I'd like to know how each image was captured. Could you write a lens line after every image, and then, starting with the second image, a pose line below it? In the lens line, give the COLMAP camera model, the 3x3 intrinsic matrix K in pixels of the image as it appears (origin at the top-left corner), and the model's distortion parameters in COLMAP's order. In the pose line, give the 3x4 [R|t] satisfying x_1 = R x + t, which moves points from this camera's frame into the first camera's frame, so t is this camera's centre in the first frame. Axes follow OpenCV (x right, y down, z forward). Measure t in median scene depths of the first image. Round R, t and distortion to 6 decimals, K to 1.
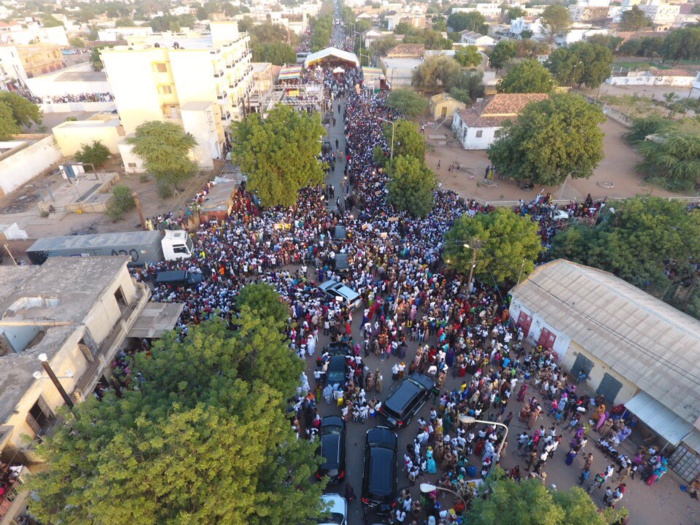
lens RADIAL K [[410.7, 0, 346.4], [0, 410.7, 260.3], [0, 0, 1]] dist [-0.005980, 0.000543]
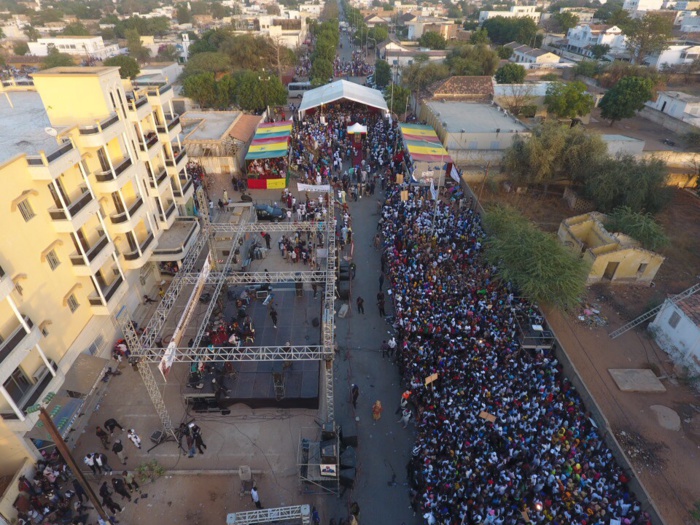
lens RADIAL K [[410.7, 0, 346.4], [0, 410.7, 260.3], [0, 0, 1]] dist [-0.005980, 0.000543]
pose [[0.999978, 0.006557, -0.000789, -0.037523], [-0.006555, 0.999976, 0.002390, -0.327242], [0.000804, -0.002385, 0.999997, 0.496023]]
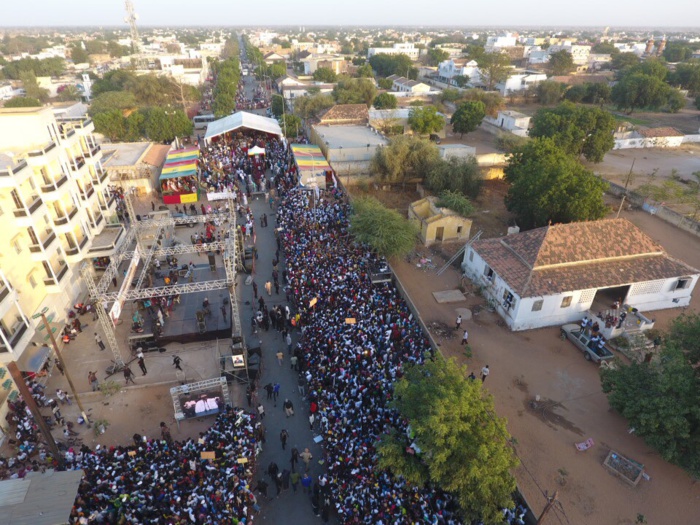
lens RADIAL K [[410.7, 0, 346.4], [0, 410.7, 260.3], [0, 0, 1]] dist [-0.005980, 0.000543]
pose [[0.979592, -0.094999, 0.177131, -0.011871], [0.106092, 0.992877, -0.054223, -0.266818], [-0.170718, 0.071909, 0.982692, 0.367081]]
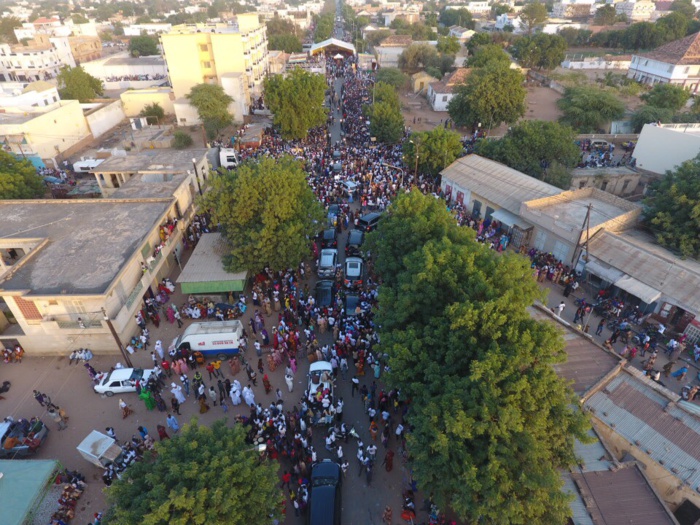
lens RADIAL K [[410.7, 0, 346.4], [0, 410.7, 260.3], [0, 0, 1]] dist [-0.005980, 0.000543]
pose [[0.999984, 0.000127, -0.005614, 0.012948], [-0.000125, 1.000000, 0.000400, 0.150552], [0.005614, -0.000399, 0.999984, -0.225449]]
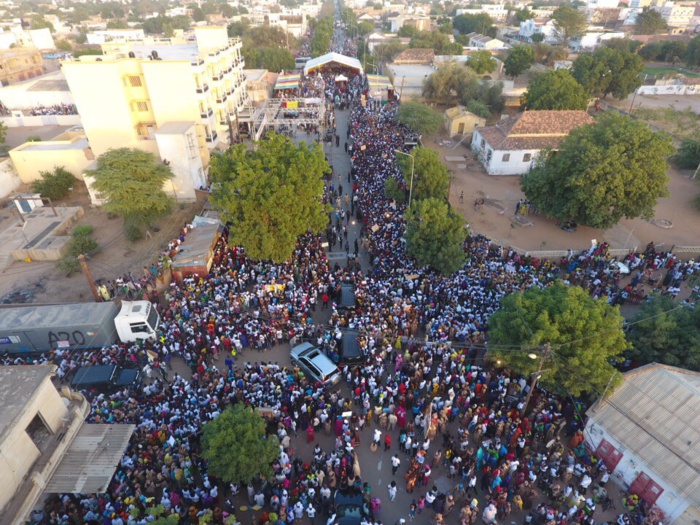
lens RADIAL K [[410.7, 0, 346.4], [0, 410.7, 260.3], [0, 0, 1]] dist [-0.005980, 0.000543]
pose [[0.999999, 0.000968, 0.000849, -0.008699], [-0.000967, 0.999999, -0.000832, -0.066675], [-0.000850, 0.000831, 0.999999, 0.101269]]
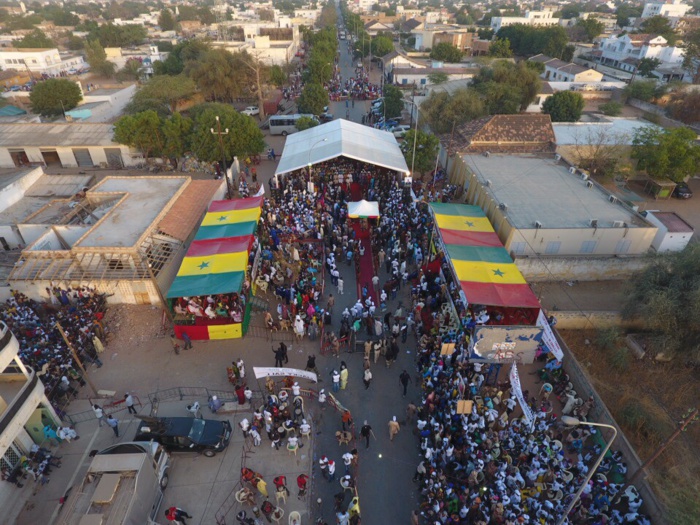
lens RADIAL K [[410.7, 0, 346.4], [0, 410.7, 260.3], [0, 0, 1]] dist [-0.005980, 0.000543]
pose [[0.999990, 0.004343, 0.001329, -0.040178], [-0.004338, 0.999982, -0.004164, -0.485078], [-0.001347, 0.004158, 0.999990, 0.735160]]
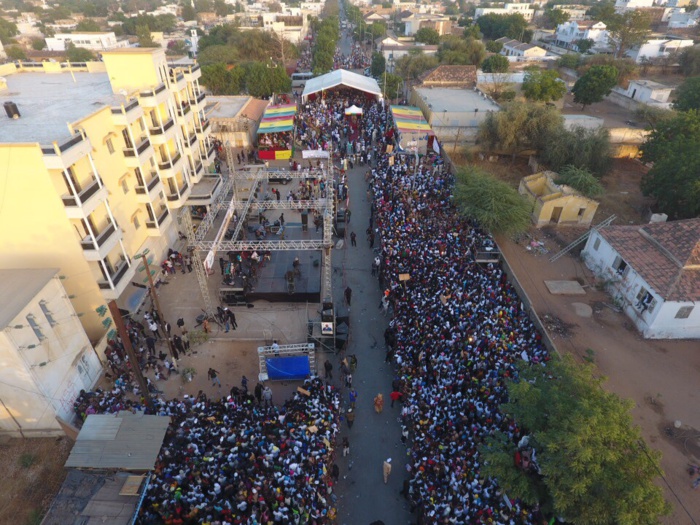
lens RADIAL K [[410.7, 0, 346.4], [0, 410.7, 260.3], [0, 0, 1]] dist [-0.005980, 0.000543]
pose [[0.999977, 0.006196, -0.002599, -0.031707], [-0.006182, 0.999965, 0.005584, -0.266615], [0.002633, -0.005567, 0.999981, 0.404316]]
